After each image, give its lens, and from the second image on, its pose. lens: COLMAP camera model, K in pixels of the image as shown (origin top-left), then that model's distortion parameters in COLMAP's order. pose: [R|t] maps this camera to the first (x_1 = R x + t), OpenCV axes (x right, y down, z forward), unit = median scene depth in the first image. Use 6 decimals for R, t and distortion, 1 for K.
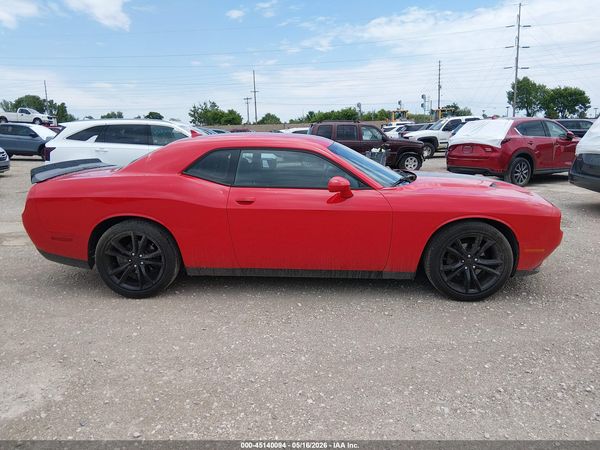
lens RADIAL K [[469.9, 0, 300.0], [0, 469.9, 225.0], [0, 0, 1]] dist [0.063816, -0.121349]
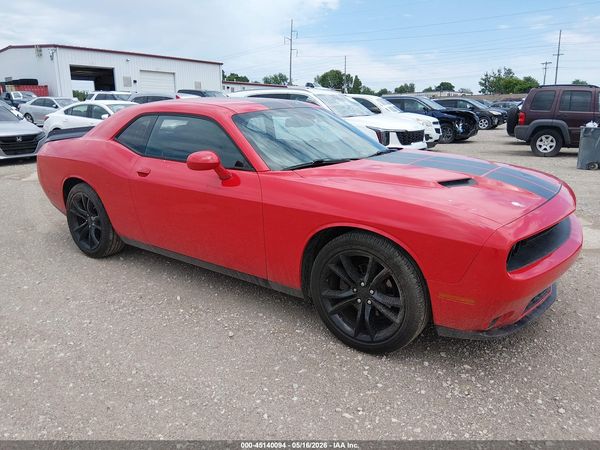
lens RADIAL K [[469.9, 0, 300.0], [0, 469.9, 225.0], [0, 0, 1]] dist [0.063816, -0.121349]
pose [[0.806958, 0.144963, -0.572542, 0.054332], [-0.112060, 0.989381, 0.092562, -0.005612], [0.579880, -0.010535, 0.814634, 0.034596]]
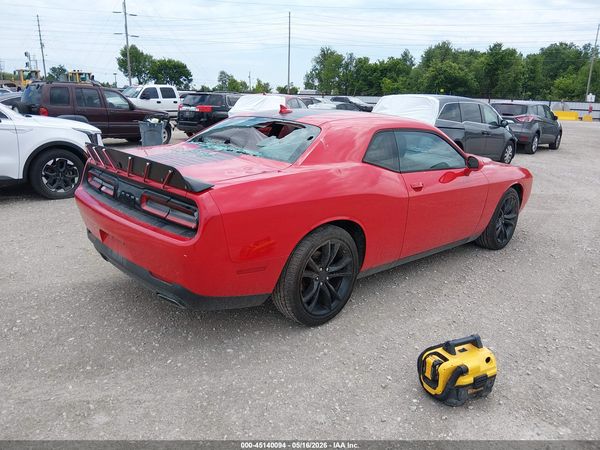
lens RADIAL K [[469.9, 0, 300.0], [0, 469.9, 225.0], [0, 0, 1]] dist [0.063816, -0.121349]
pose [[0.691731, -0.144489, 0.707553, -0.077282], [0.095891, 0.989481, 0.108315, -0.008200], [-0.715761, -0.007077, 0.698310, 0.041564]]
